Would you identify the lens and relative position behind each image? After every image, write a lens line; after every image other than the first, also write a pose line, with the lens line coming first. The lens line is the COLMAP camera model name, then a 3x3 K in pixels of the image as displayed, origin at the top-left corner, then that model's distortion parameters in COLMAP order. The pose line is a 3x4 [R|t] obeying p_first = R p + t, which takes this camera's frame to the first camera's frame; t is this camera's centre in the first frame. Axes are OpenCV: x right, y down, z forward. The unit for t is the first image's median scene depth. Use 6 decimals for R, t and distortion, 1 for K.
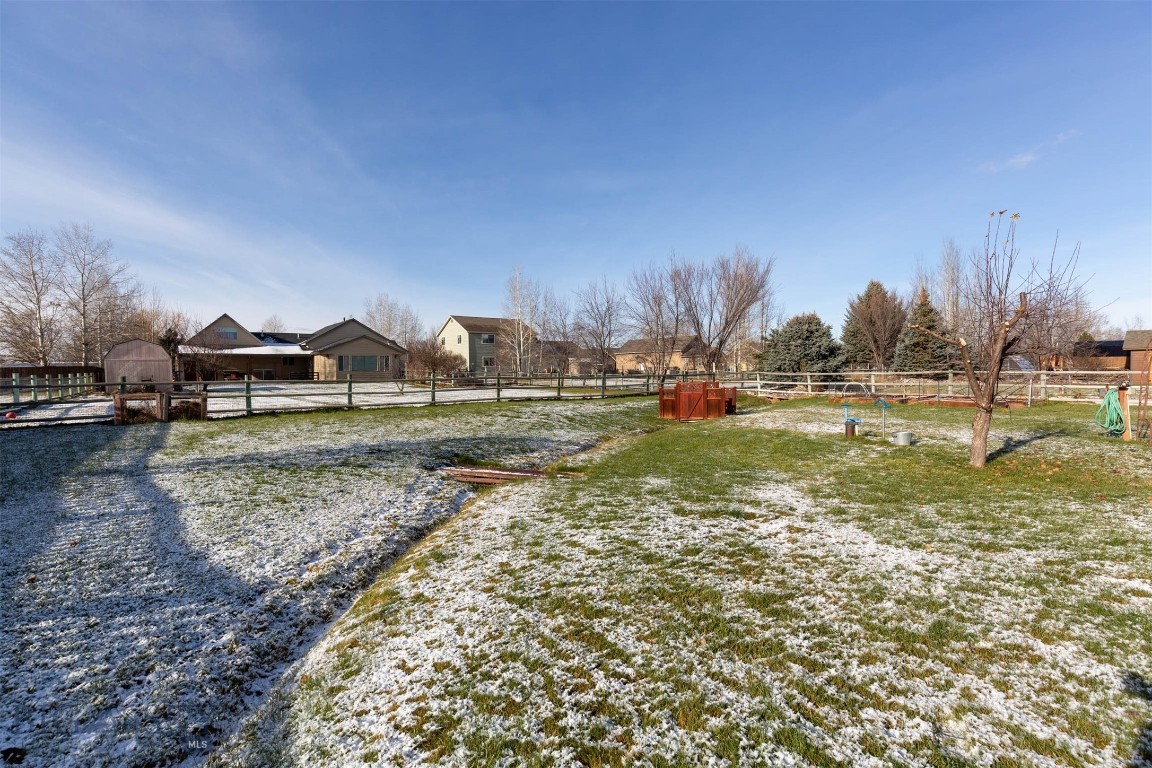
lens RADIAL K [[542.0, 0, 576.0], [0, 542.0, 382.5], [0, 0, 1]] dist [-0.001162, -0.000150]
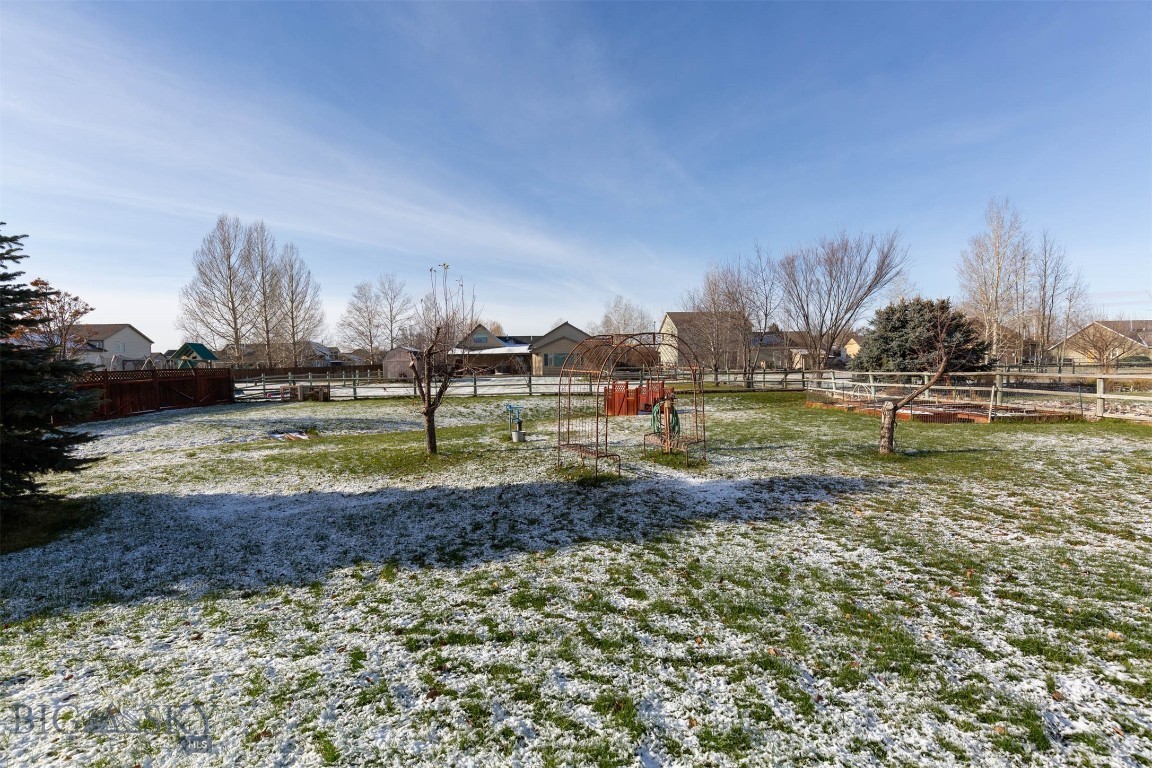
lens RADIAL K [[542.0, 0, 576.4], [0, 542.0, 380.3], [0, 0, 1]] dist [-0.001162, -0.000150]
pose [[0.815805, 0.012434, -0.578193, 0.435139], [-0.003565, 0.999858, 0.016472, -0.012606], [0.578316, -0.011376, 0.815734, 0.039196]]
